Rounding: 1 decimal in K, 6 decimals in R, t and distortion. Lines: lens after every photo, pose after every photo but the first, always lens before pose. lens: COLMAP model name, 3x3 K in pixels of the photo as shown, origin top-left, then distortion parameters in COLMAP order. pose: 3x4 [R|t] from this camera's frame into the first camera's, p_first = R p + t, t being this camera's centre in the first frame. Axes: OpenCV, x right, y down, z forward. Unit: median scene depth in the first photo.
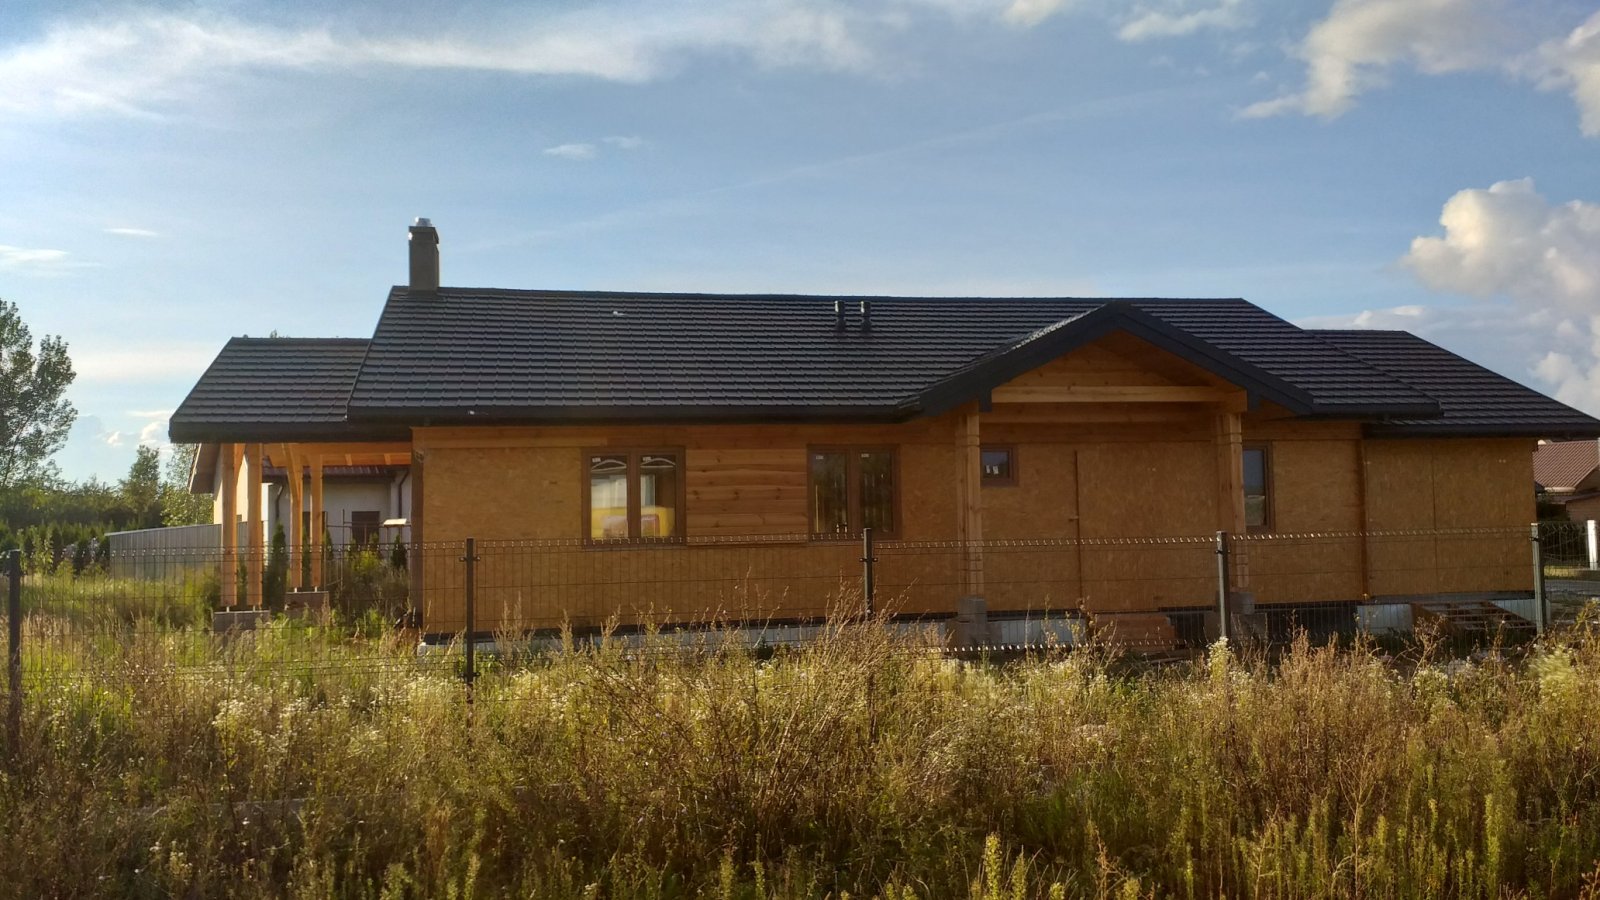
lens RADIAL K [[1262.4, 0, 800.0], [0, 1262.4, 450.0], [0, 0, 1]] dist [0.142346, -0.328027]
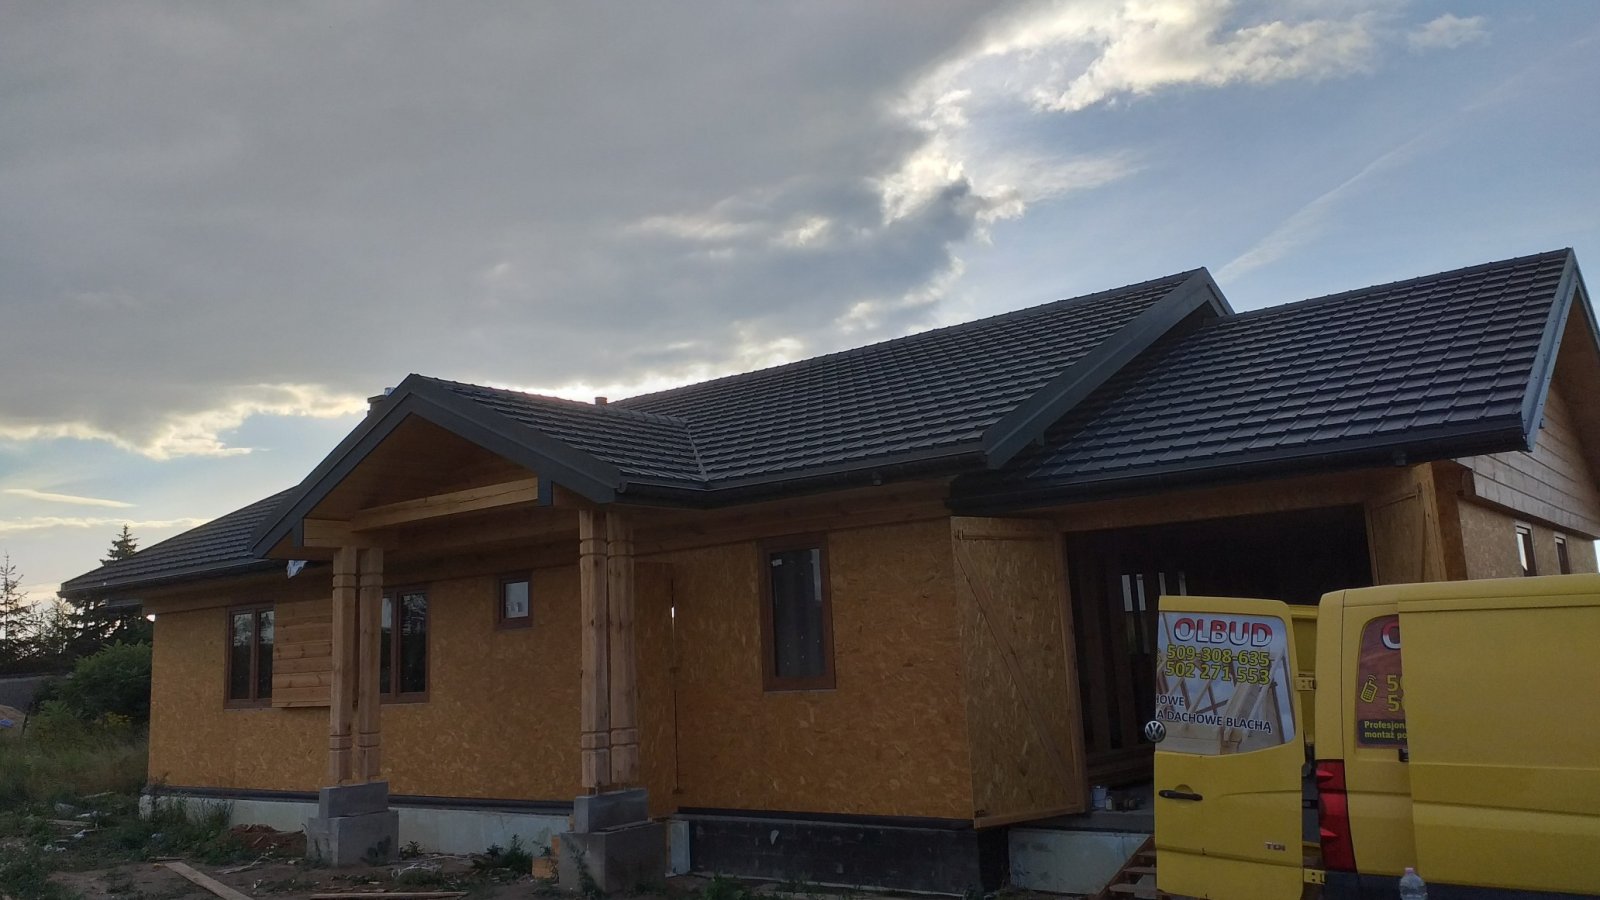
lens RADIAL K [[1262.4, 0, 800.0], [0, 1262.4, 450.0], [0, 0, 1]] dist [0.142346, -0.328027]
pose [[0.666085, -0.131395, -0.734212, 0.875178], [0.075892, 0.991192, -0.108534, 0.019093], [0.742005, 0.016572, 0.670189, 0.643489]]
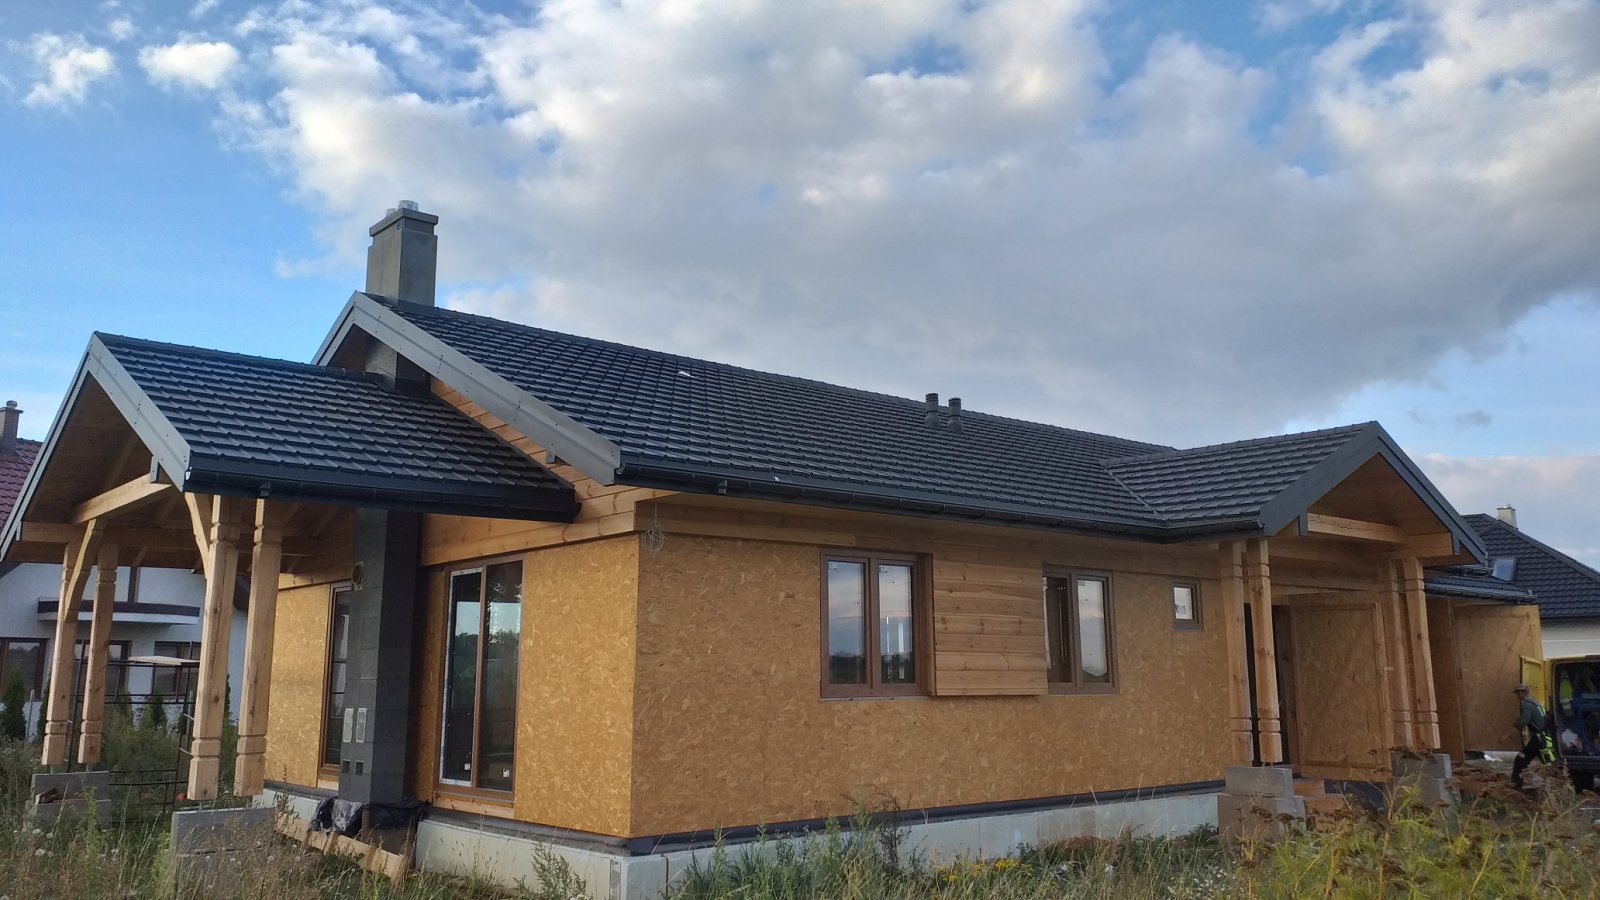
lens RADIAL K [[1262.4, 0, 800.0], [0, 1262.4, 450.0], [0, 0, 1]] dist [0.142346, -0.328027]
pose [[0.867812, 0.104520, 0.485775, -0.509774], [-0.038042, 0.988733, -0.144778, 0.044930], [-0.495434, 0.107160, 0.862011, 0.402417]]
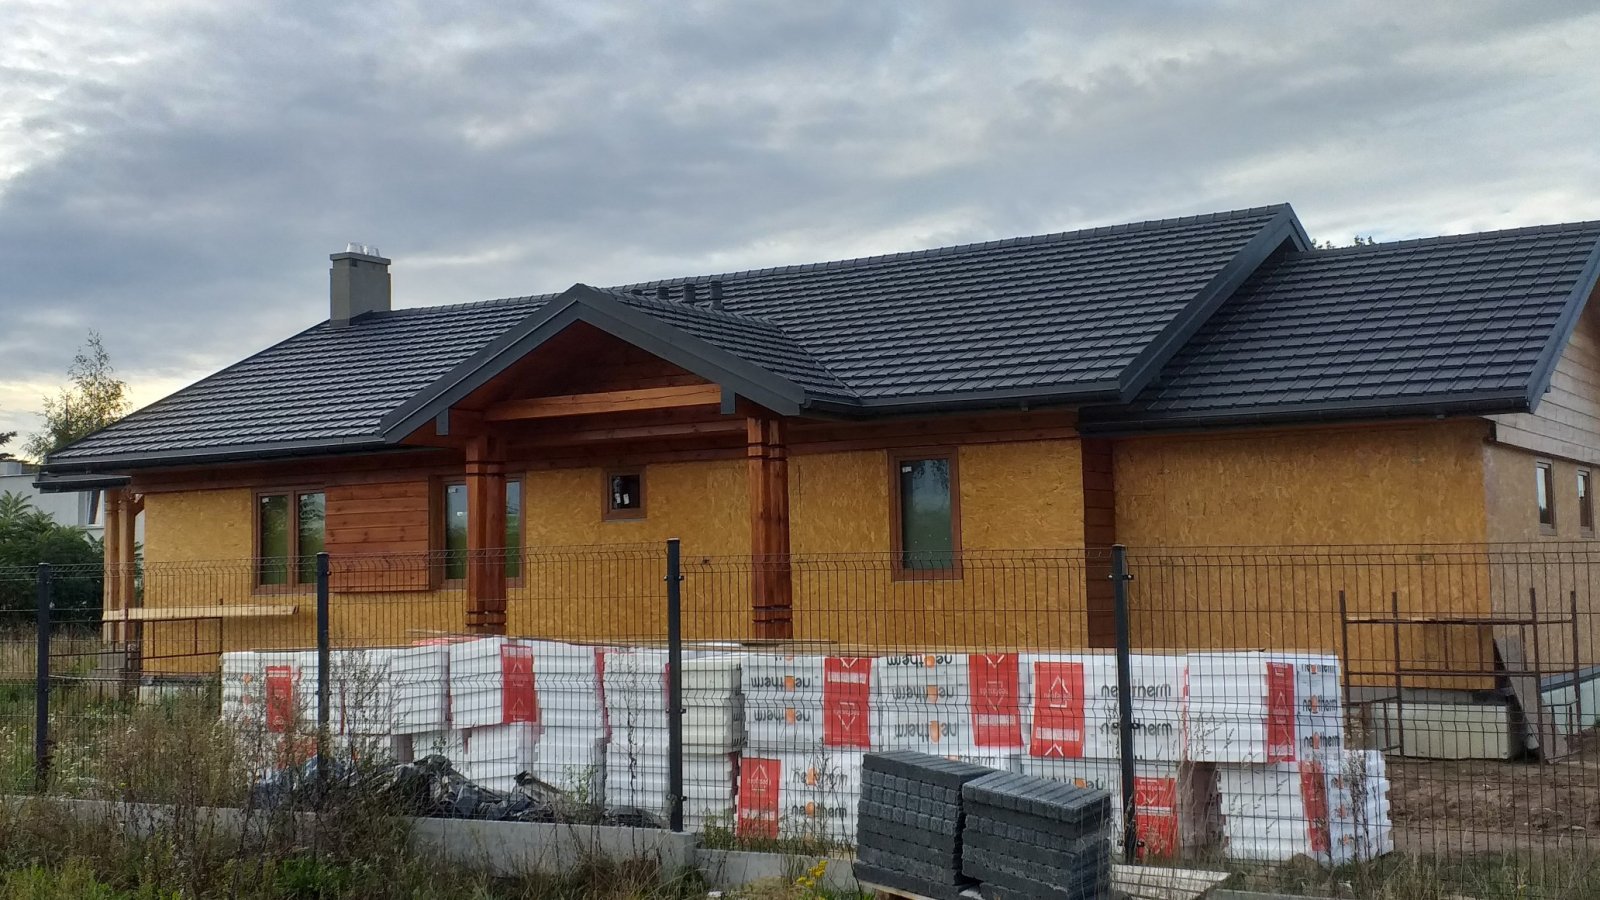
lens RADIAL K [[1880.2, 0, 800.0], [0, 1880.2, 450.0], [0, 0, 1]] dist [0.265240, -0.903903]
pose [[0.732388, -0.039309, -0.679752, 1.081059], [0.040335, 0.999084, -0.014317, 0.006844], [0.679692, -0.016932, 0.733303, 0.224539]]
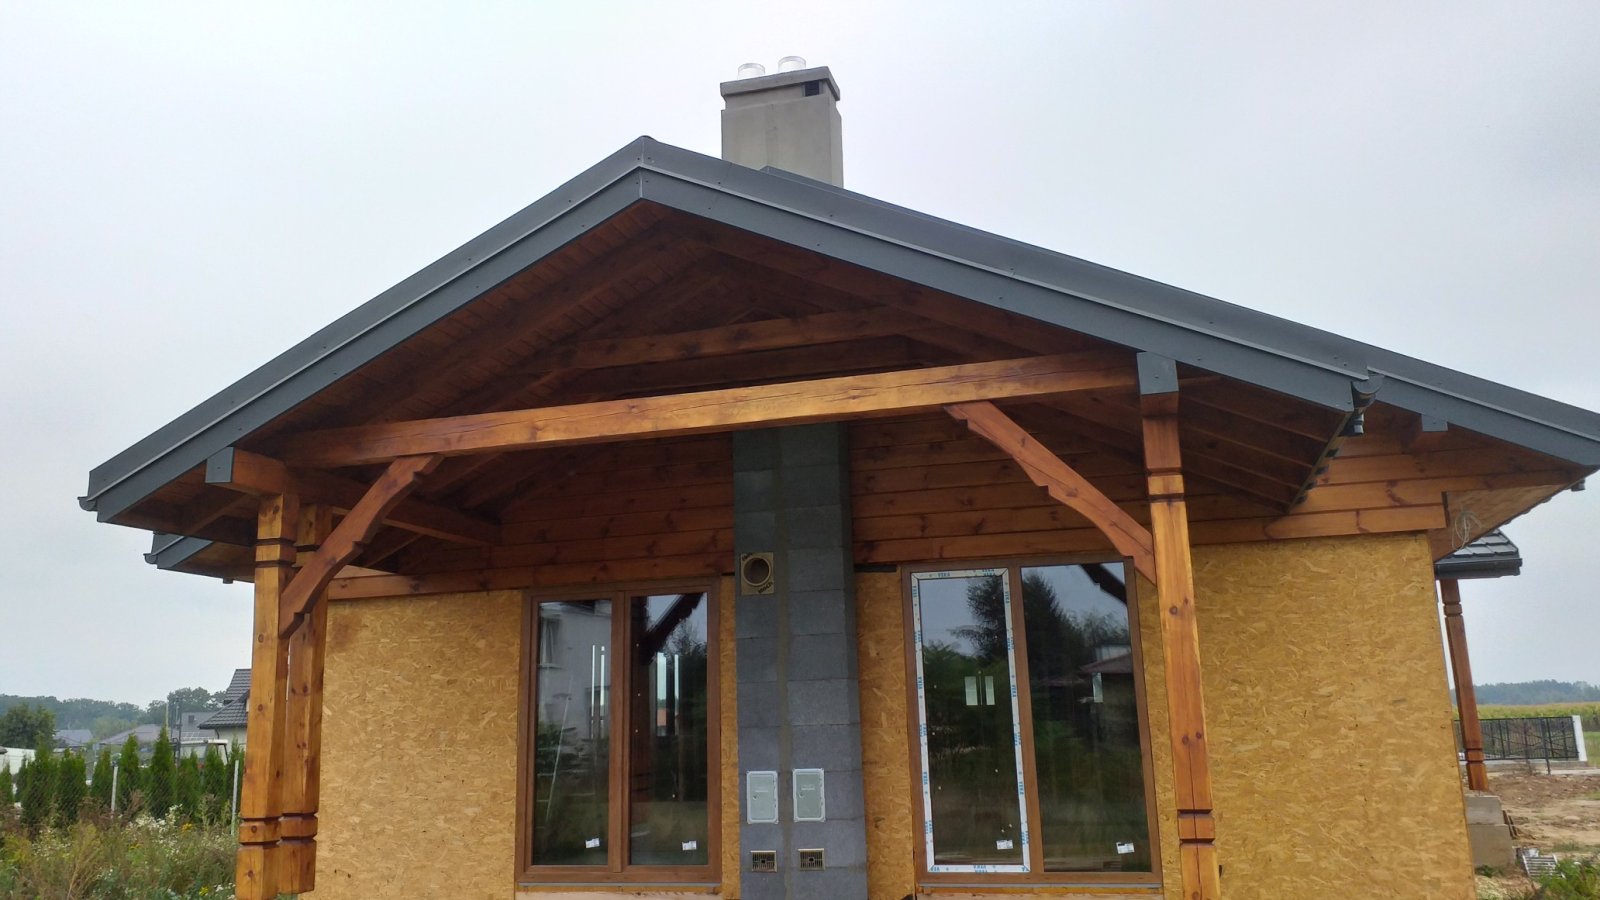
lens RADIAL K [[1262.4, 0, 800.0], [0, 1262.4, 450.0], [0, 0, 1]] dist [0.142346, -0.328027]
pose [[0.441653, 0.196502, 0.875403, -0.819623], [-0.021162, 0.977730, -0.208795, 0.076577], [-0.896936, 0.073690, 0.435976, 0.957180]]
